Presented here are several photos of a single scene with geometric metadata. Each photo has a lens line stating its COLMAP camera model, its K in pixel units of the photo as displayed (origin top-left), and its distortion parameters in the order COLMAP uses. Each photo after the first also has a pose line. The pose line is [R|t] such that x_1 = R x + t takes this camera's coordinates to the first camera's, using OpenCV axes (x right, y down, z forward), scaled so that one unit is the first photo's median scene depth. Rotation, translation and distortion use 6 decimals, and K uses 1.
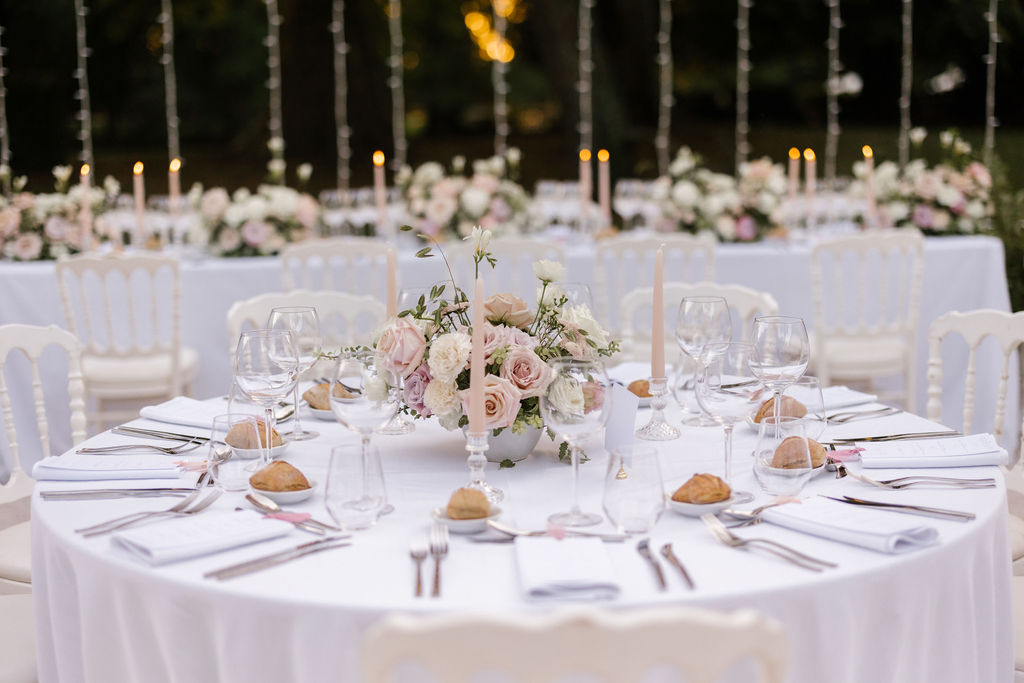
lens RADIAL K [[1465.7, 0, 525.2], [0, 1465.7, 361.7], [0, 0, 1]] dist [0.014511, 0.000000]
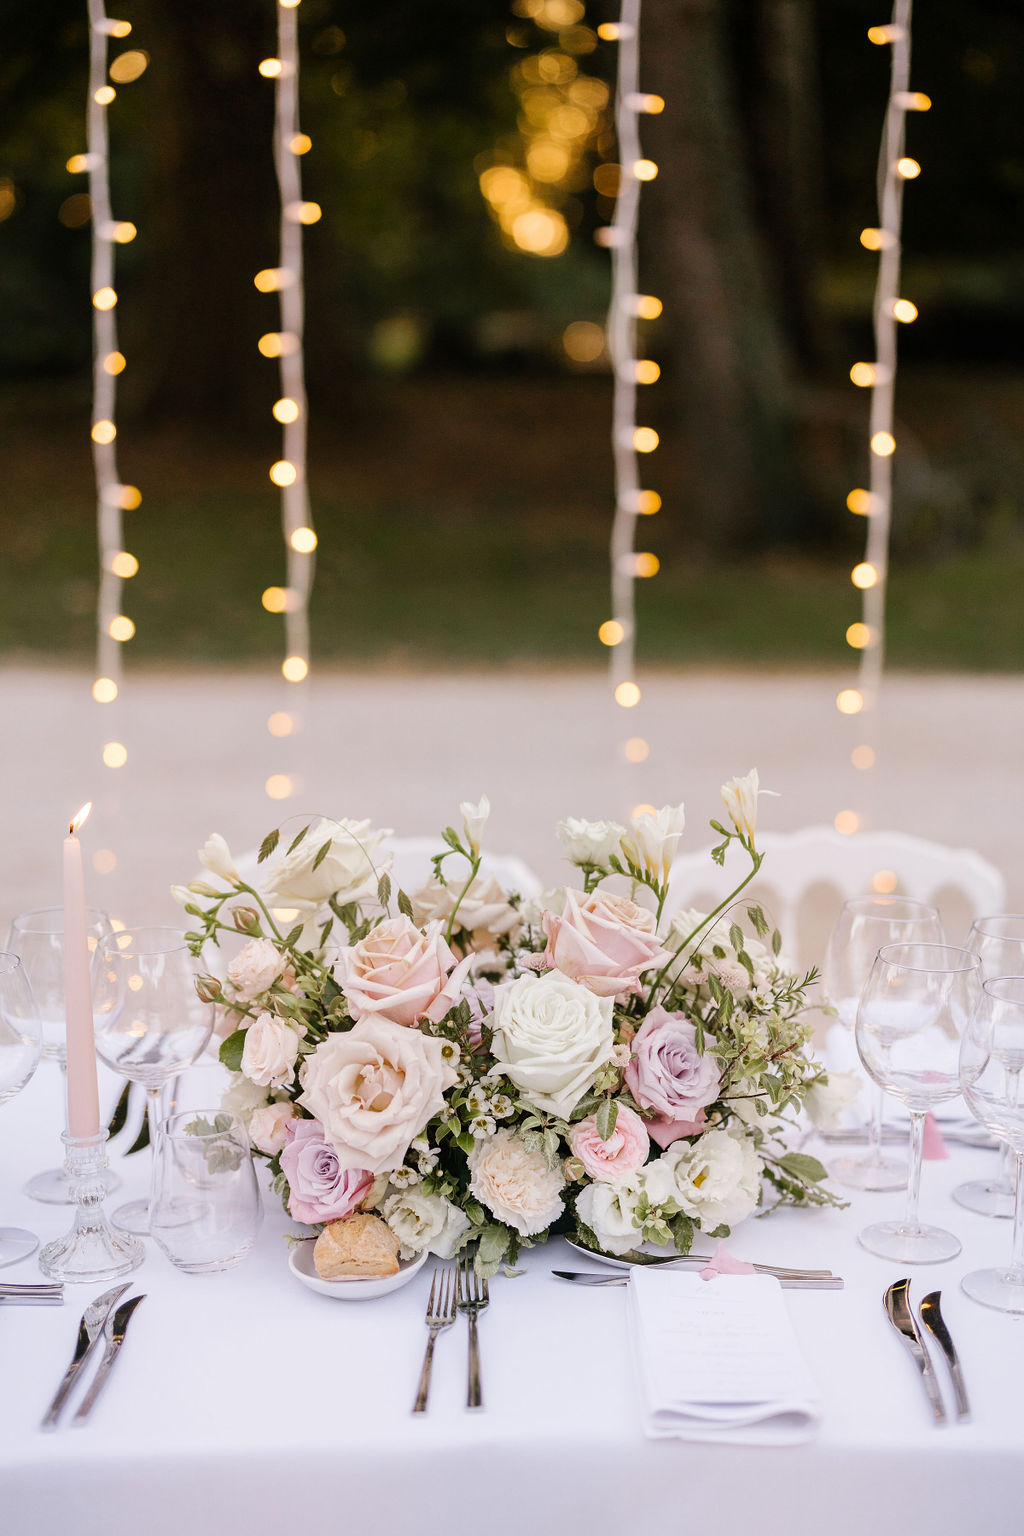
lens RADIAL K [[2259.9, 0, 492.7], [0, 2259.9, 734.1], [0, 0, 1]] dist [0.005483, 0.000000]
pose [[0.999169, 0.029233, -0.028393, -0.034471], [-0.028924, 0.999518, 0.011239, -0.152922], [0.028708, -0.010408, 0.999534, 0.691700]]
